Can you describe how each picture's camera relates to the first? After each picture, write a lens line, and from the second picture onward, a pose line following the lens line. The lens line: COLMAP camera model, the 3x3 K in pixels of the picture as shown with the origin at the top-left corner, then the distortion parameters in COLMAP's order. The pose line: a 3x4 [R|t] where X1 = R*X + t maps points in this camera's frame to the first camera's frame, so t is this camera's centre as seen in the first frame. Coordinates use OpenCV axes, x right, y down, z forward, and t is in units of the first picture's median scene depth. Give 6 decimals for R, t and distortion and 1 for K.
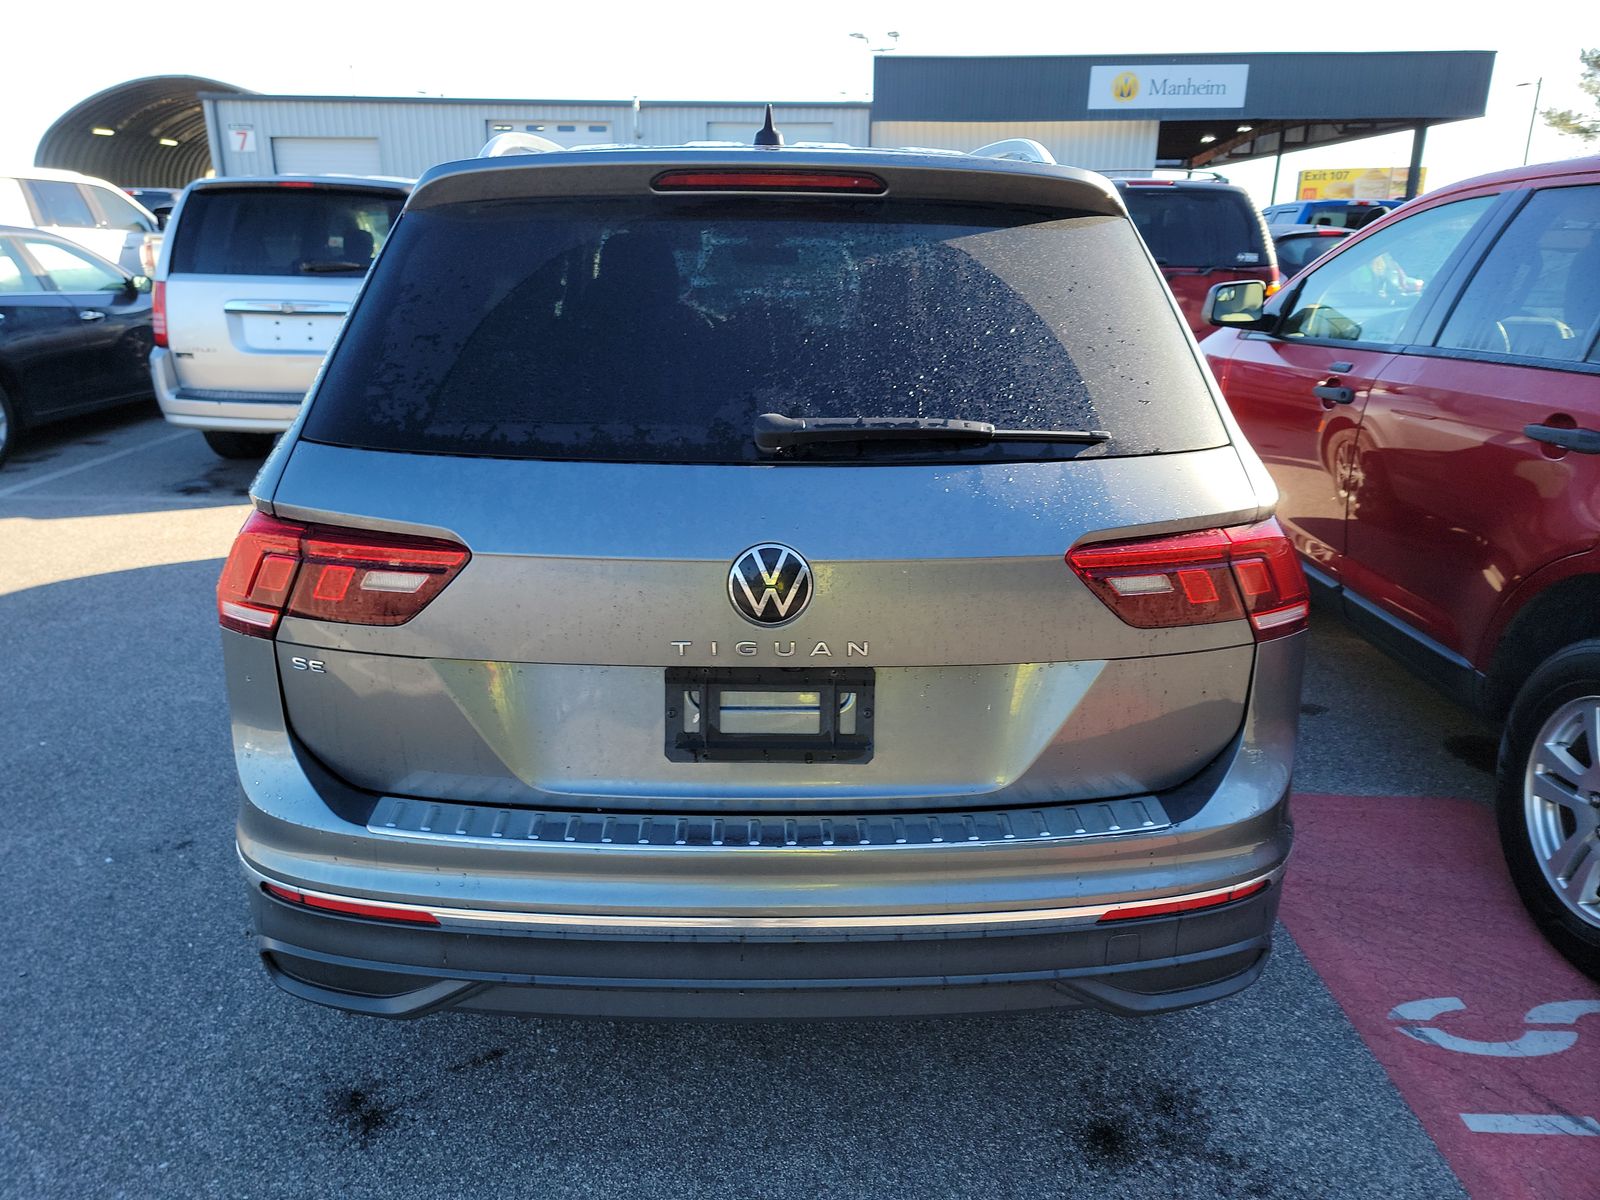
lens RADIAL K [[1084.1, 0, 799.8], [0, 1084.1, 592.4], [0, 0, 1]] dist [0.108848, -0.093152]
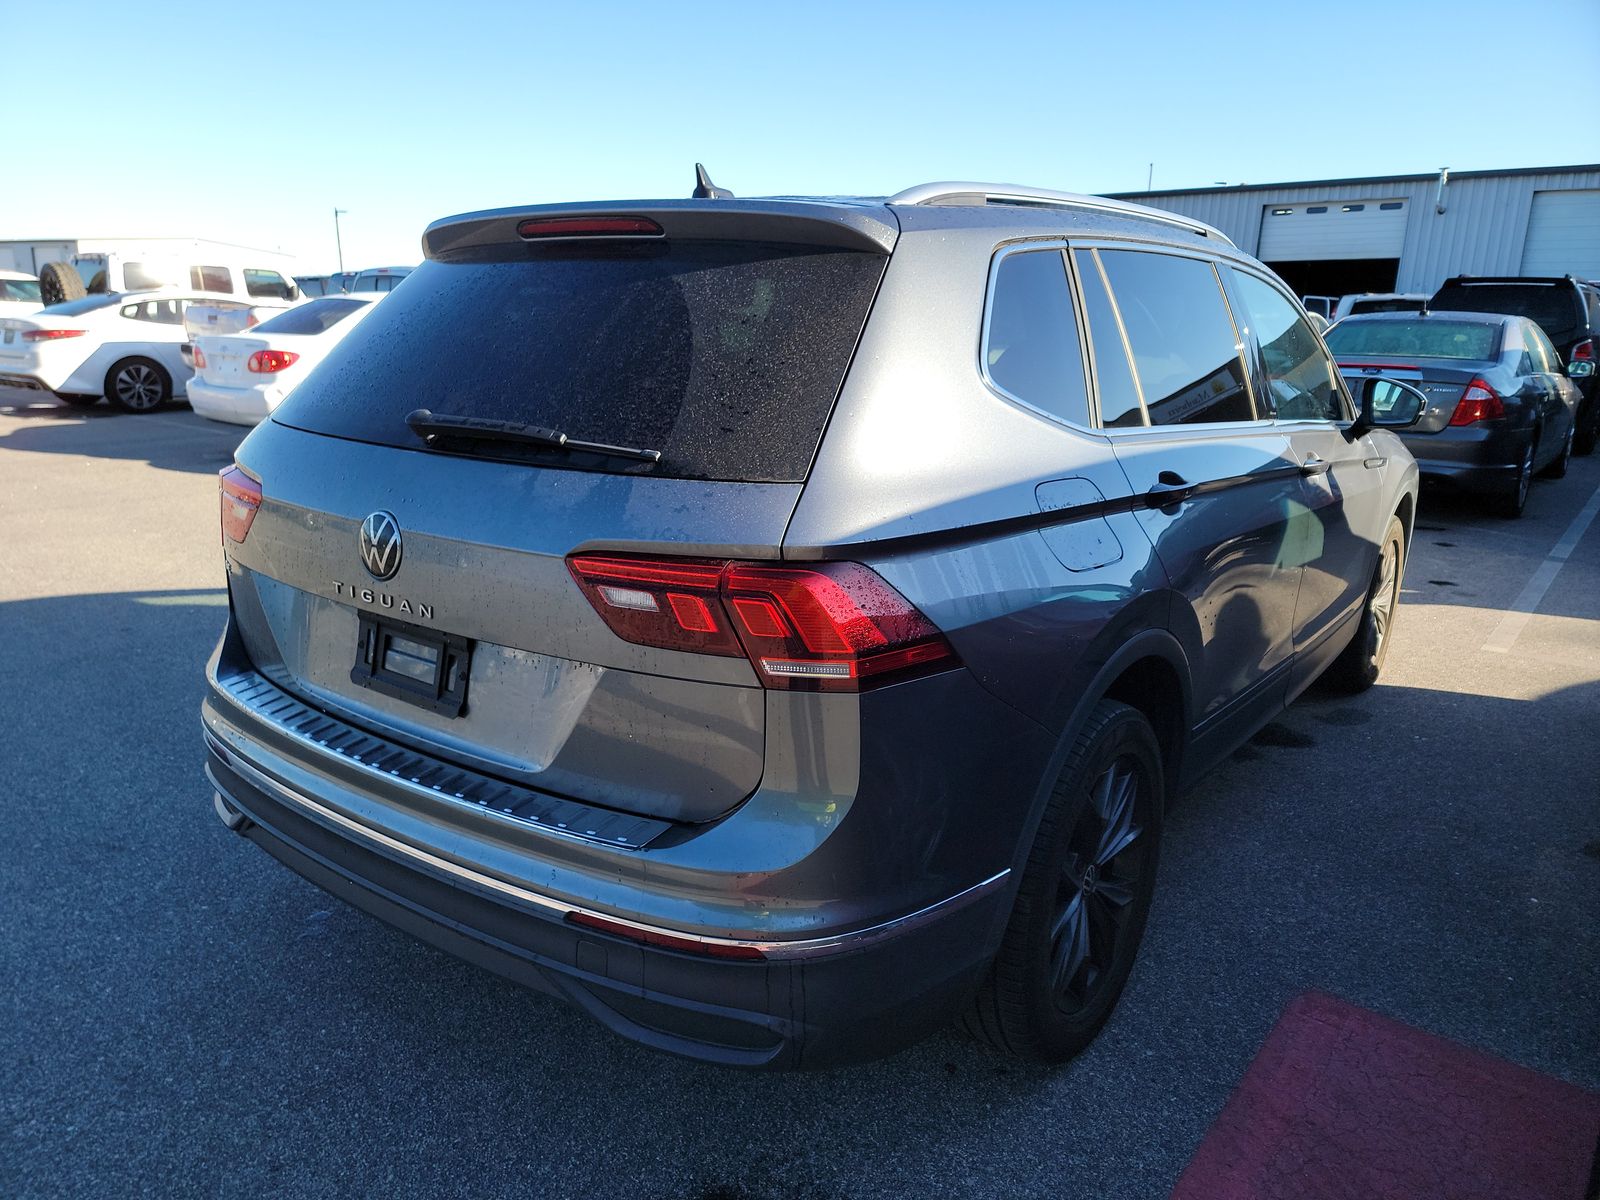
lens RADIAL K [[1121.4, 0, 800.0], [0, 1121.4, 600.0], [0, 0, 1]] dist [0.033951, -0.037863]
pose [[0.800047, 0.157519, -0.578889, 0.804134], [-0.197129, 0.980361, -0.005678, -0.024115], [0.566626, 0.118659, 0.815386, 0.184159]]
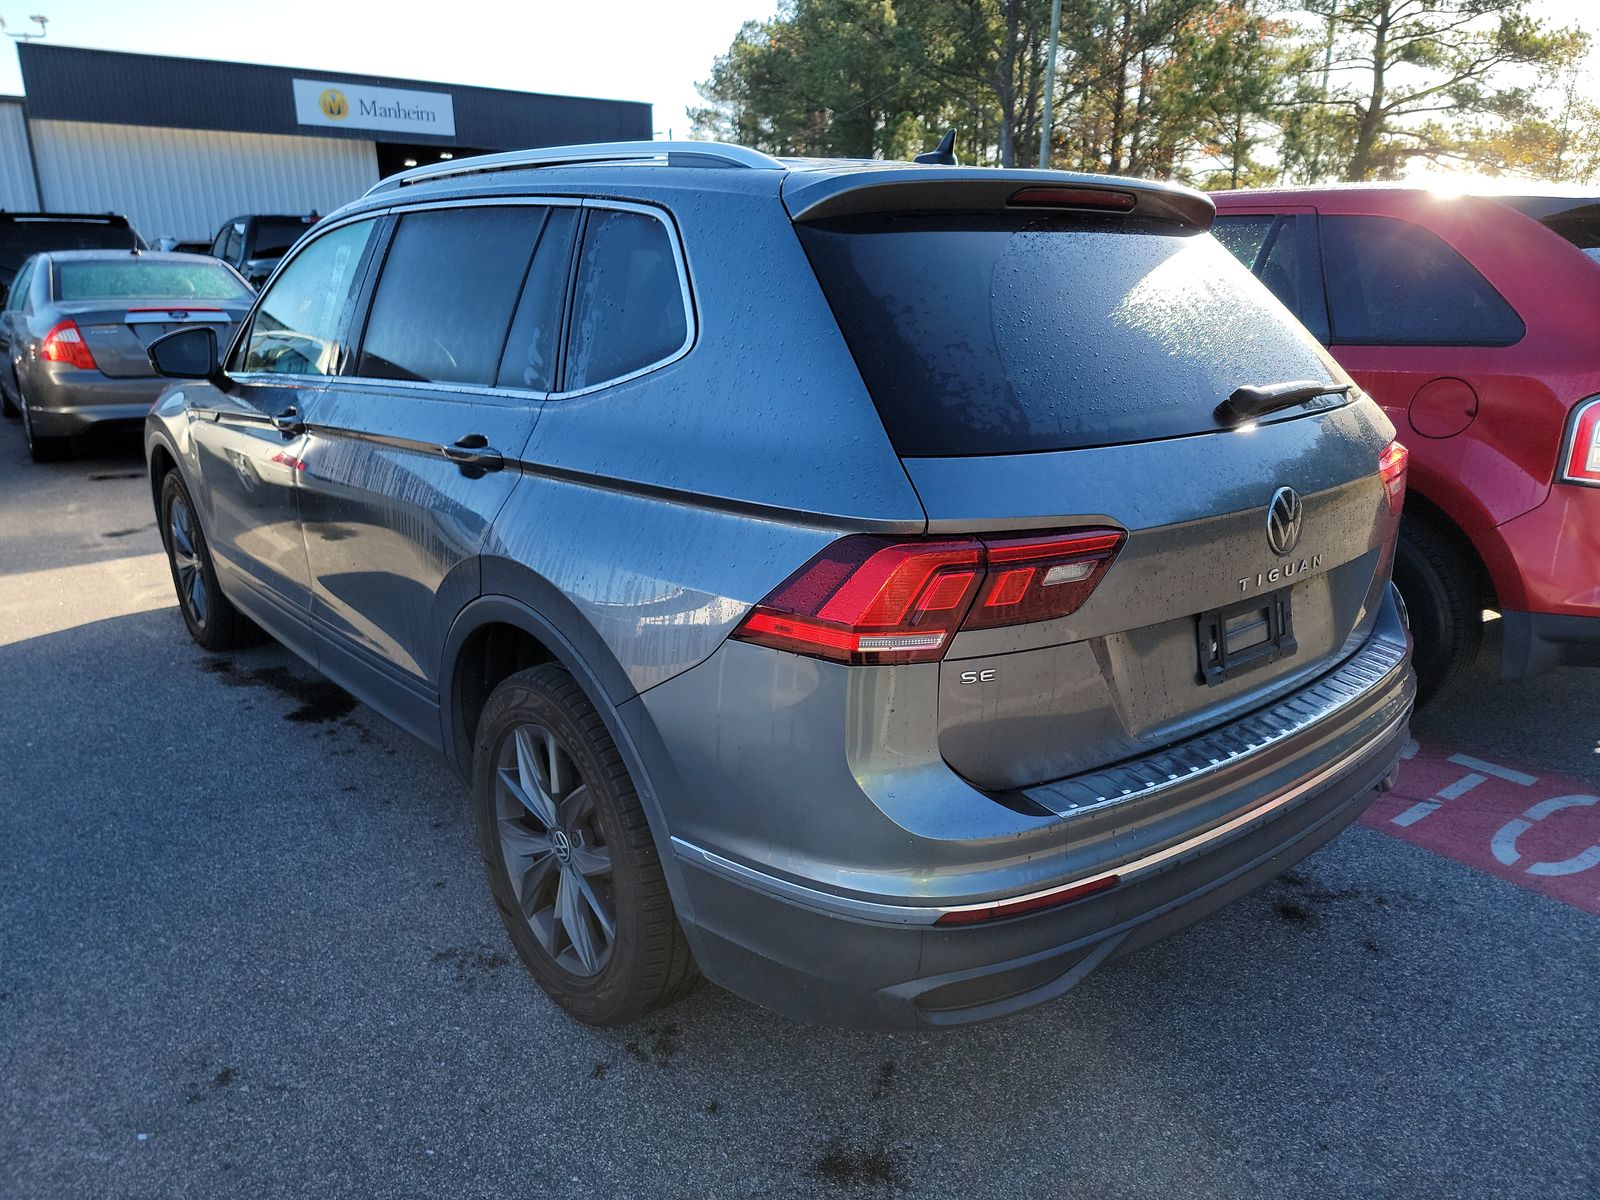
lens RADIAL K [[1084.1, 0, 799.8], [0, 1084.1, 592.4], [0, 0, 1]] dist [0.108848, -0.093152]
pose [[0.788558, -0.187461, 0.585692, -0.907428], [0.197992, 0.979086, 0.046803, -0.069498], [-0.582216, 0.079055, 0.809182, 0.228810]]
